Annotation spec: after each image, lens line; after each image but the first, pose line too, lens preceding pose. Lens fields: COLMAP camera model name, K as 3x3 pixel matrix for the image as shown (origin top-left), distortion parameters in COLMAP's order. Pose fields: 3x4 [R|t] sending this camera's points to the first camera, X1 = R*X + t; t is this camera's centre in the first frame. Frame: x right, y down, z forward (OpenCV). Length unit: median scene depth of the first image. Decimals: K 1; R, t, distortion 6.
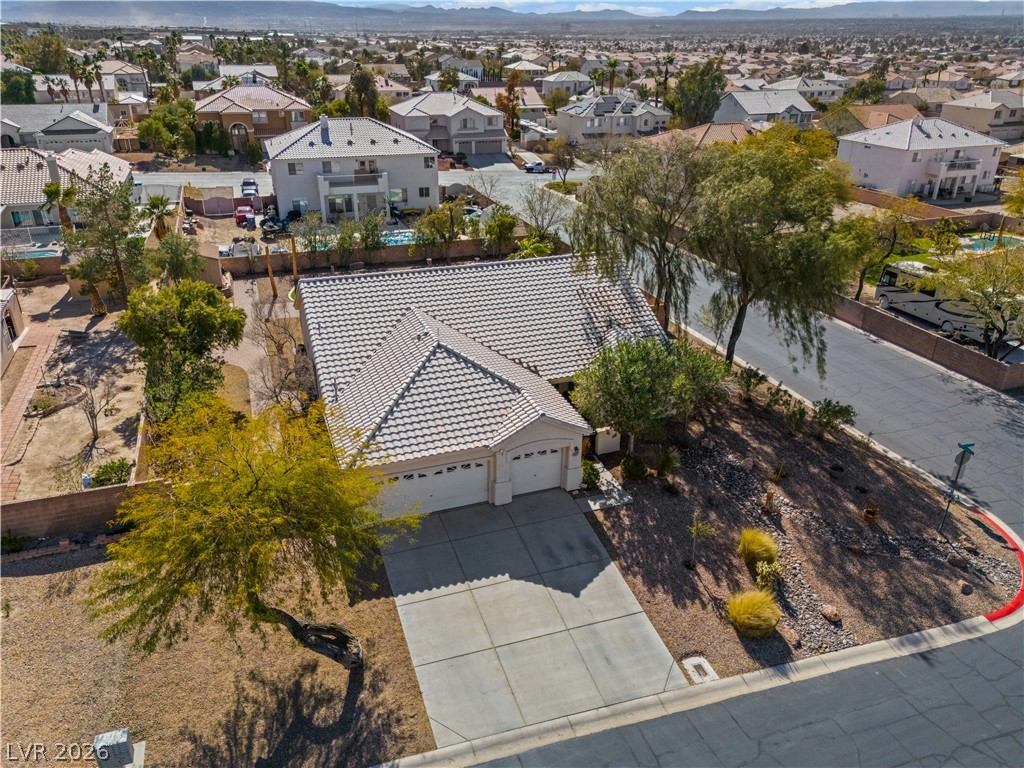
lens RADIAL K [[767.4, 0, 512.0], [0, 767.4, 384.0], [0, 0, 1]] dist [0.038130, -0.010144]
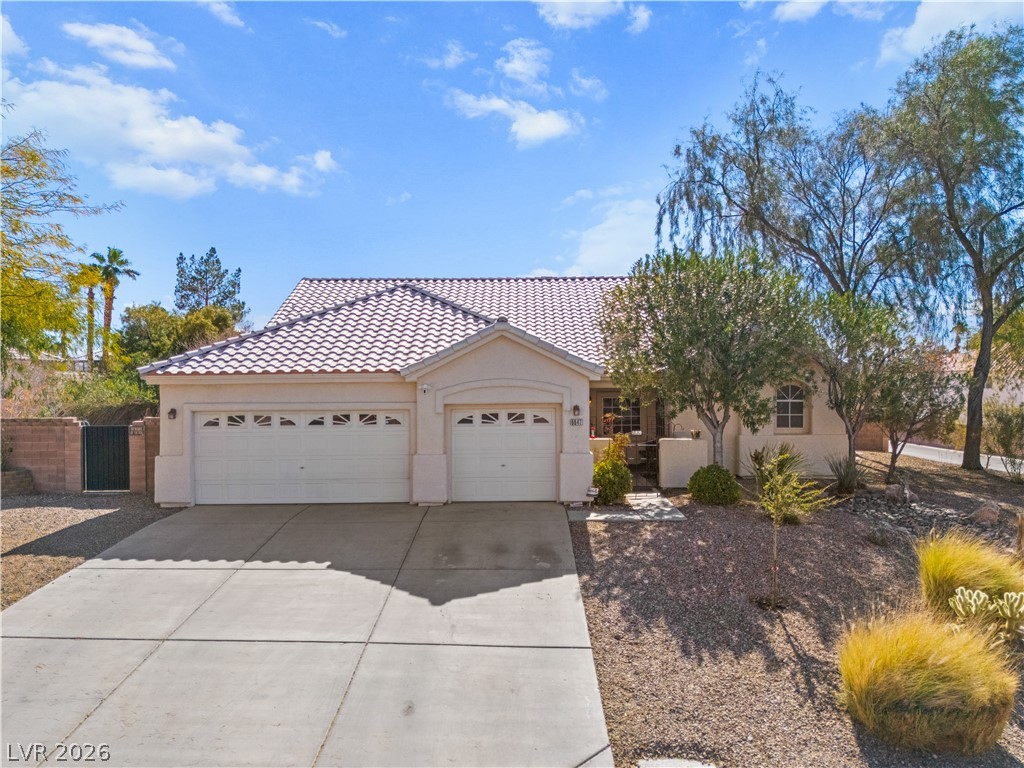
lens RADIAL K [[784.5, 0, 512.0], [0, 784.5, 384.0], [0, 0, 1]] dist [0.038987, -0.006314]
pose [[0.934561, -0.012114, -0.355597, 0.254008], [-0.140657, 0.905431, -0.400512, 0.314842], [0.326820, 0.424320, 0.844477, 0.573067]]
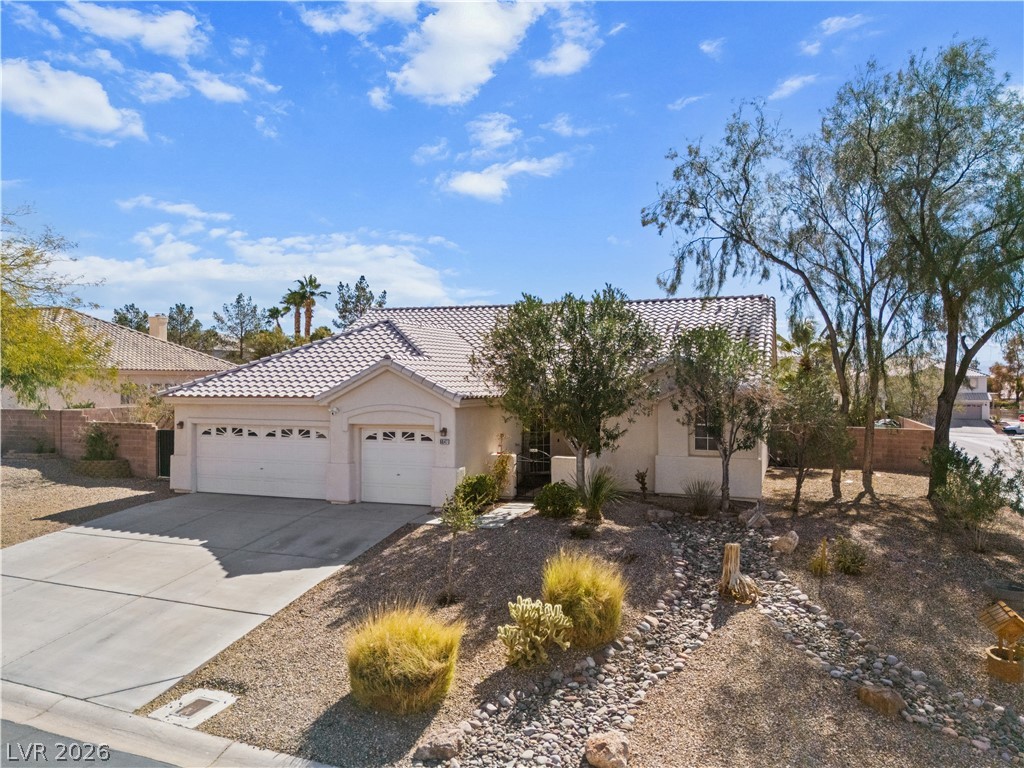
lens RADIAL K [[767.4, 0, 512.0], [0, 767.4, 384.0], [0, 0, 1]] dist [0.038130, -0.010144]
pose [[0.765777, 0.000598, -0.643106, 0.581105], [-0.272122, 0.906366, -0.323186, 0.259128], [0.582696, 0.422492, 0.694237, 0.628715]]
